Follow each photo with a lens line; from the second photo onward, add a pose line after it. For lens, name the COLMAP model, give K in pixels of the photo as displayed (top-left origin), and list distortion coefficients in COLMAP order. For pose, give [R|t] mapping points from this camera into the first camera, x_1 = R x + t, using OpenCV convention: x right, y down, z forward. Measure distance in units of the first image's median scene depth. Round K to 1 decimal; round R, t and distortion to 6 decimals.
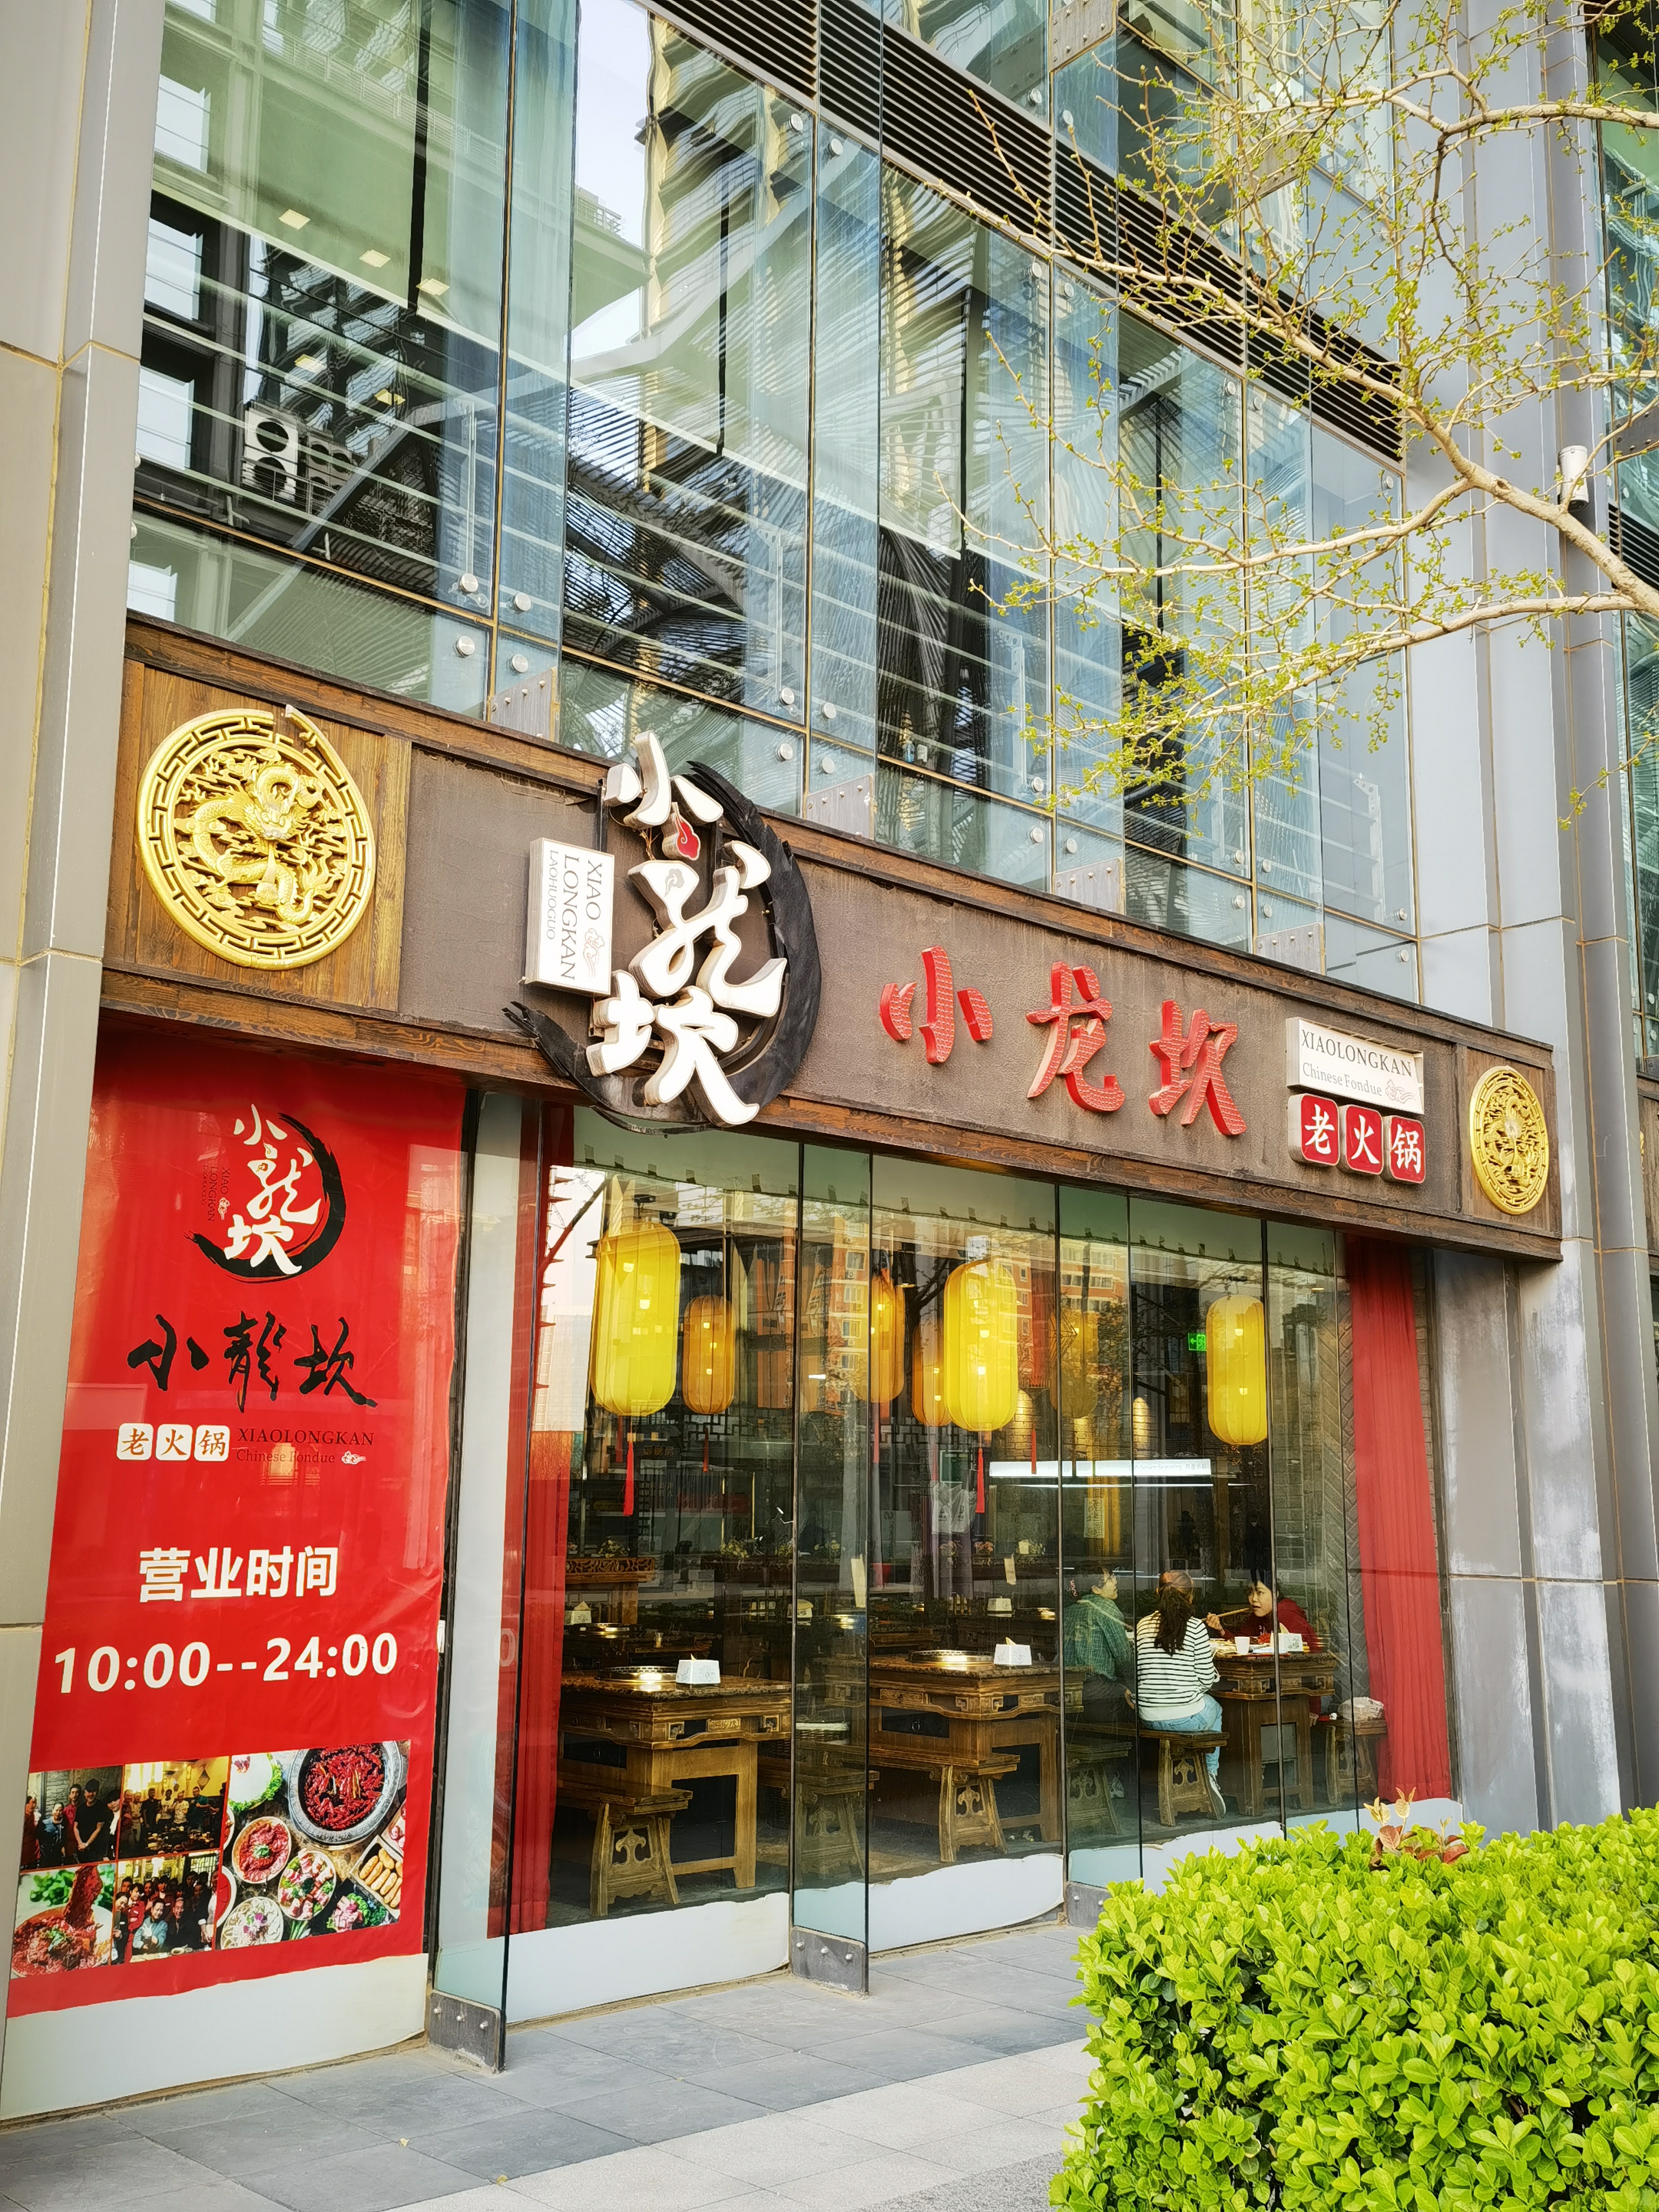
lens RADIAL K [[2103.2, 0, 825.0], [0, 2103.2, 1110.0], [0, 0, 1]] dist [-0.018882, 0.421220]
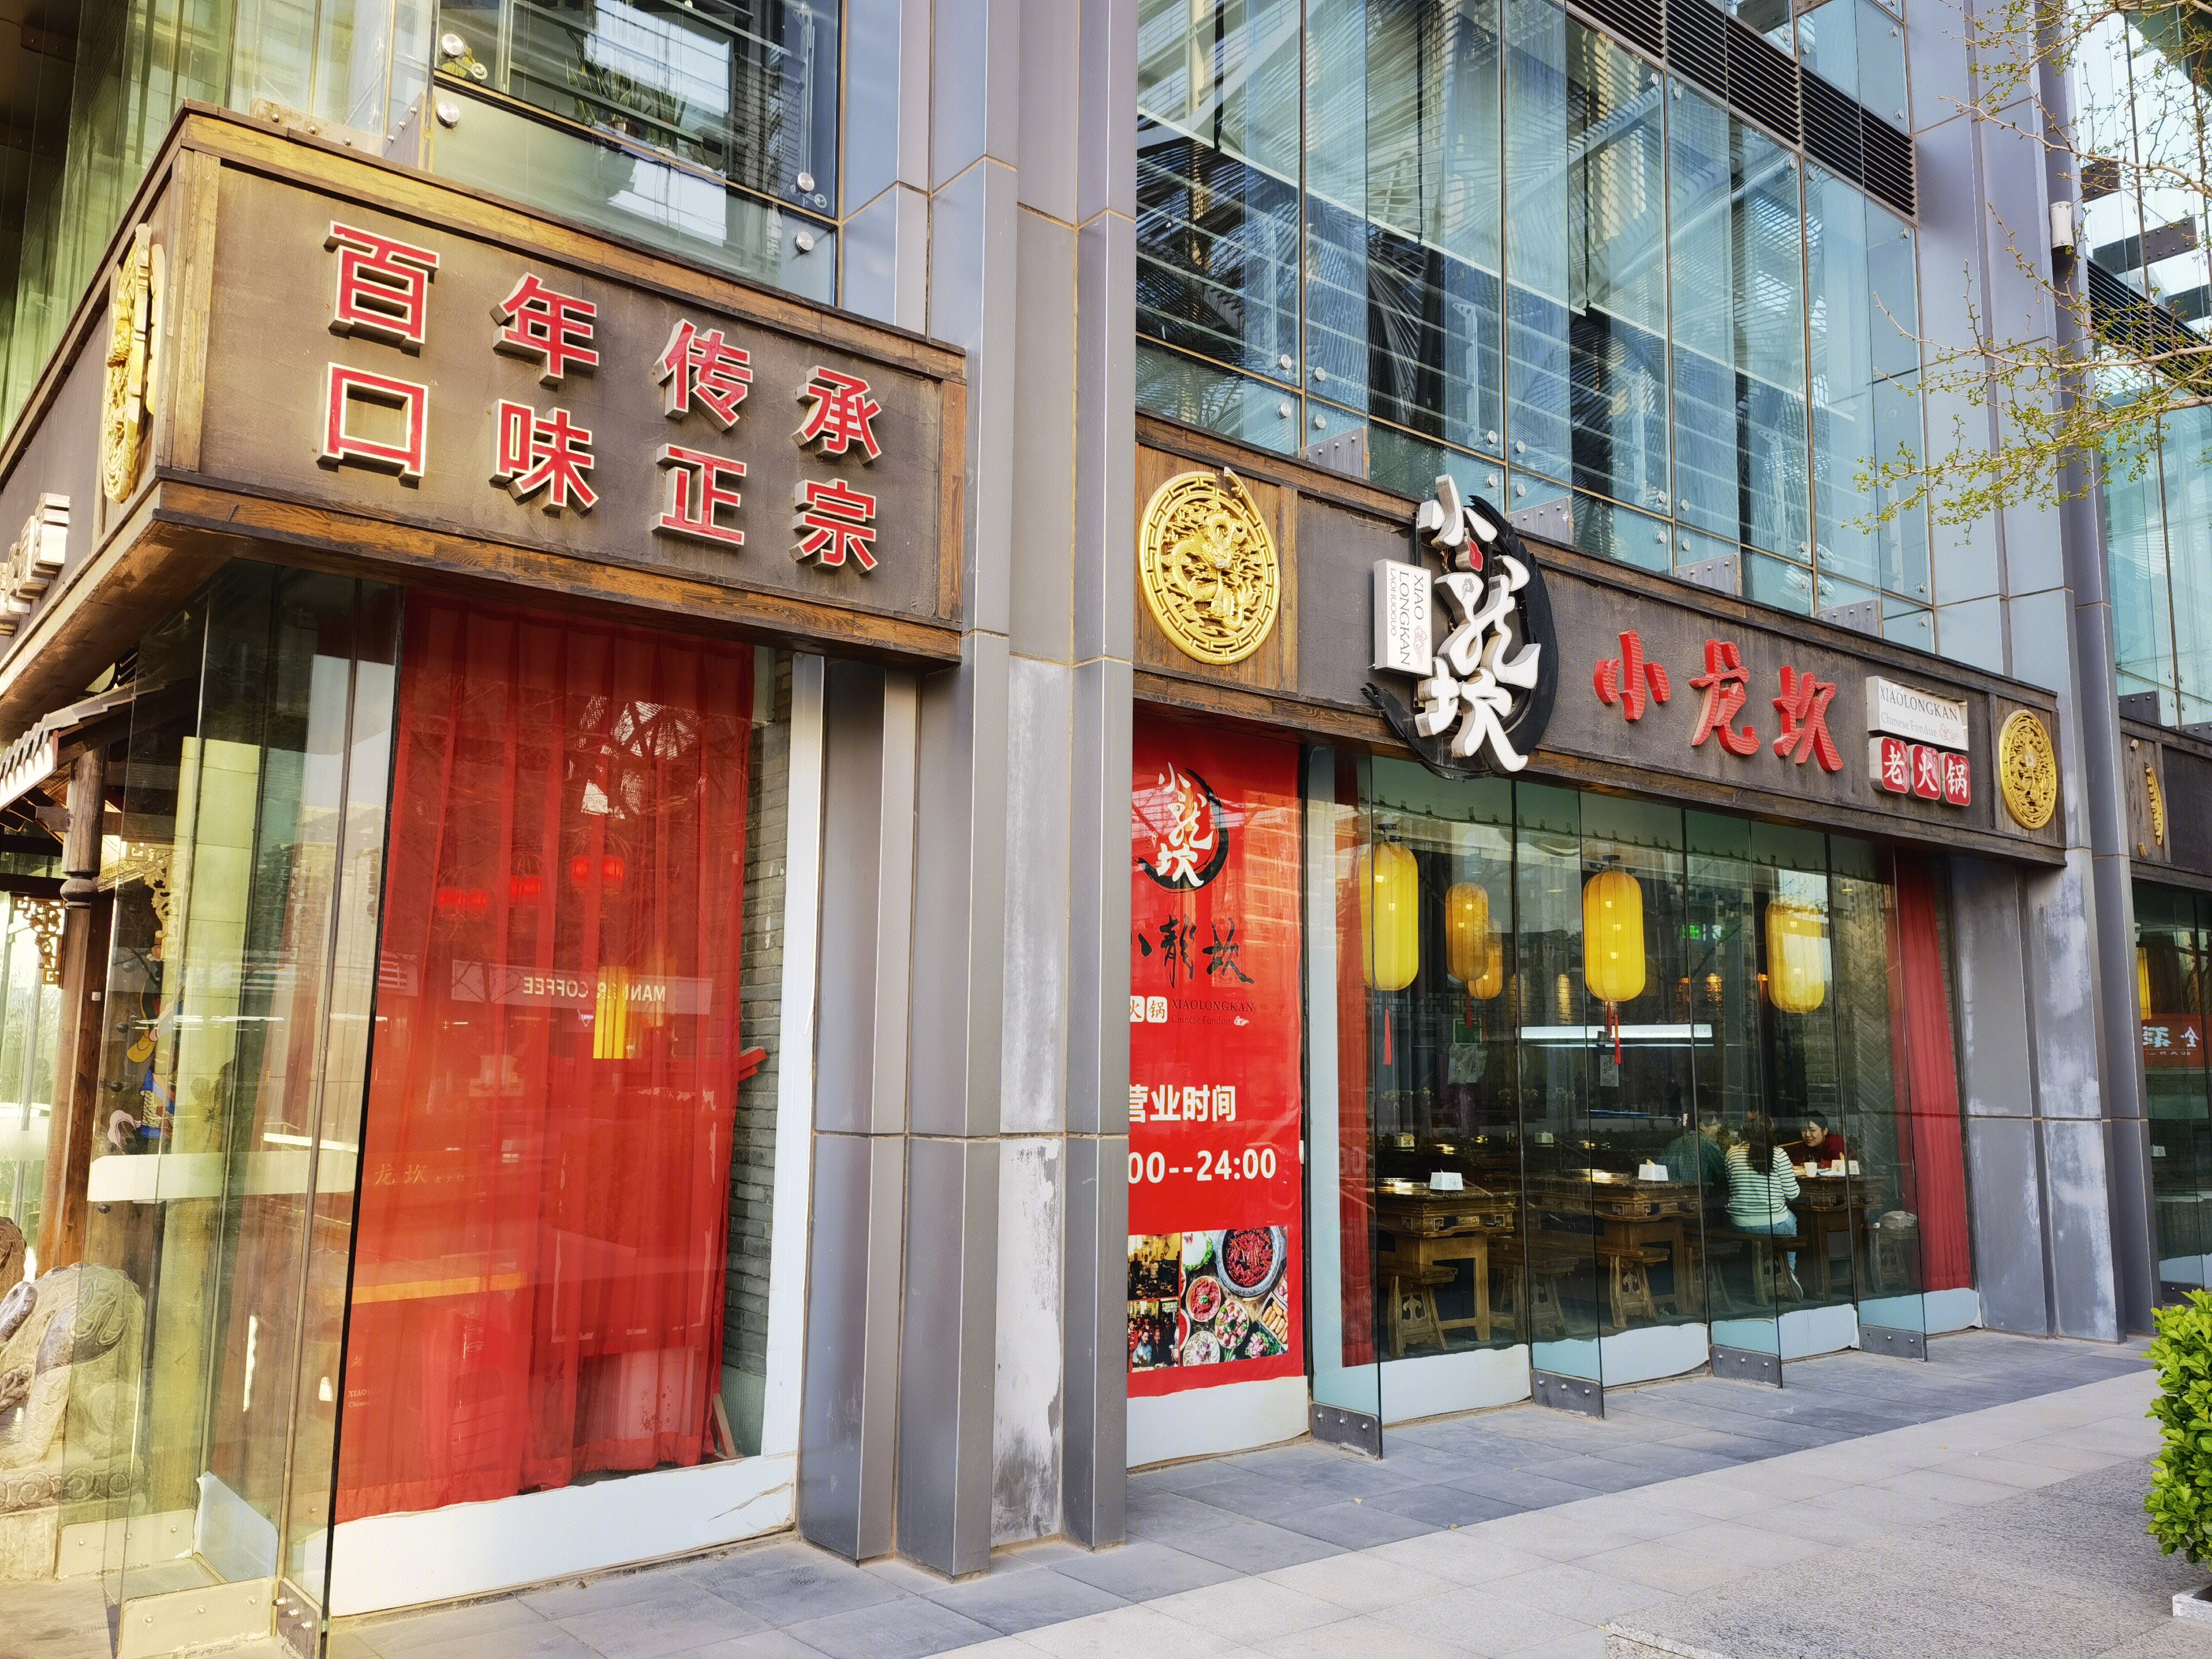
lens RADIAL K [[1717.3, 0, 1103.5], [0, 1717.3, 826.8], [0, 0, 1]] dist [0.048148, 0.048654]
pose [[0.997572, -0.009877, -0.068944, -0.223796], [0.013239, 0.998736, 0.048481, -0.014174], [0.068378, -0.049276, 0.996442, -0.100426]]
